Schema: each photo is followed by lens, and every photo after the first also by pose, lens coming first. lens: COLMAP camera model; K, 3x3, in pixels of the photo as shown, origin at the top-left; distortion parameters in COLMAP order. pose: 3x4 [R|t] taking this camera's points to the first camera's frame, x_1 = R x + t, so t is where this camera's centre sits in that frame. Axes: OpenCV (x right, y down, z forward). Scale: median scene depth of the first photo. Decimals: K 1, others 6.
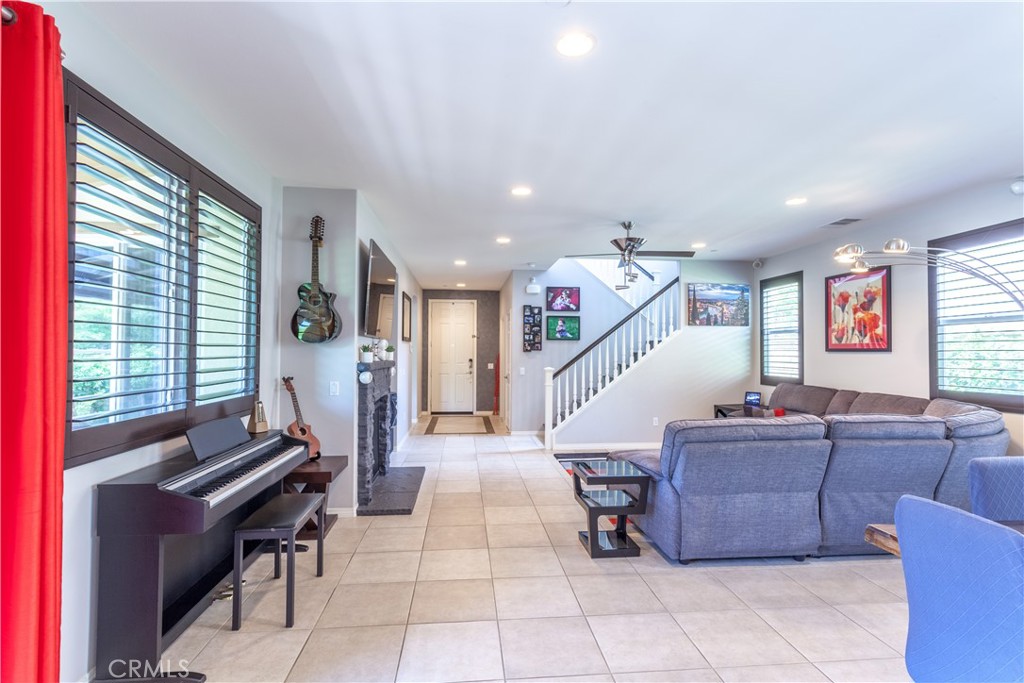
lens RADIAL K [[486.6, 0, 511.3], [0, 486.6, 345.4], [0, 0, 1]] dist [0.007466, 0.001201]
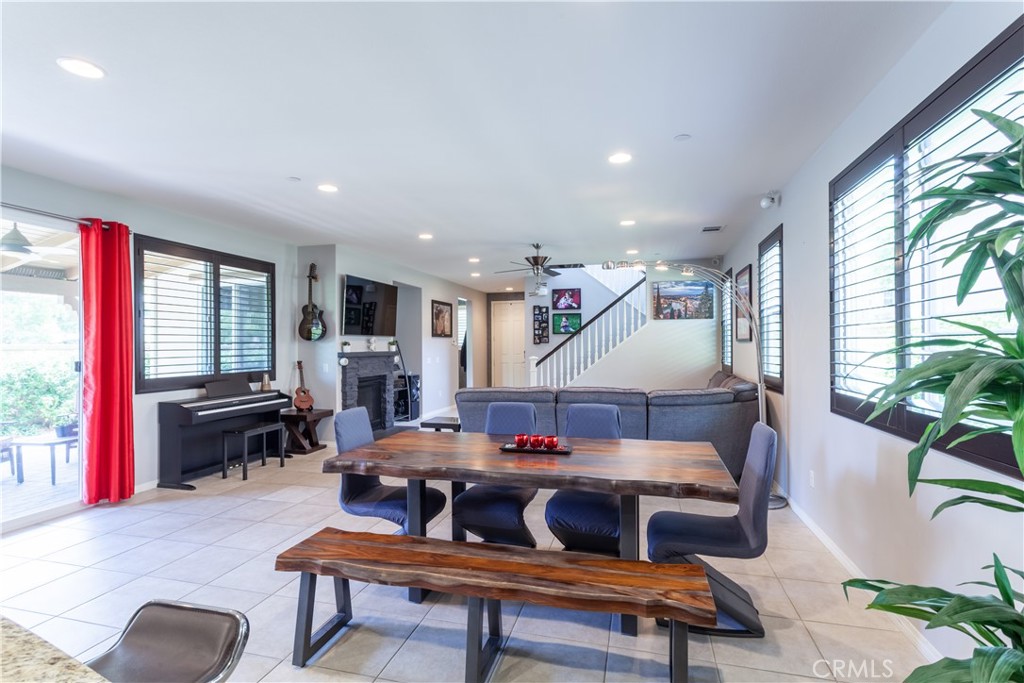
lens RADIAL K [[486.6, 0, 507.0], [0, 486.6, 344.2], [0, 0, 1]] dist [0.007466, 0.001201]
pose [[0.934442, -0.009240, -0.355996, 0.444326], [0.013544, 0.999862, 0.009601, 0.000635], [0.355858, -0.013793, 0.934438, -0.173501]]
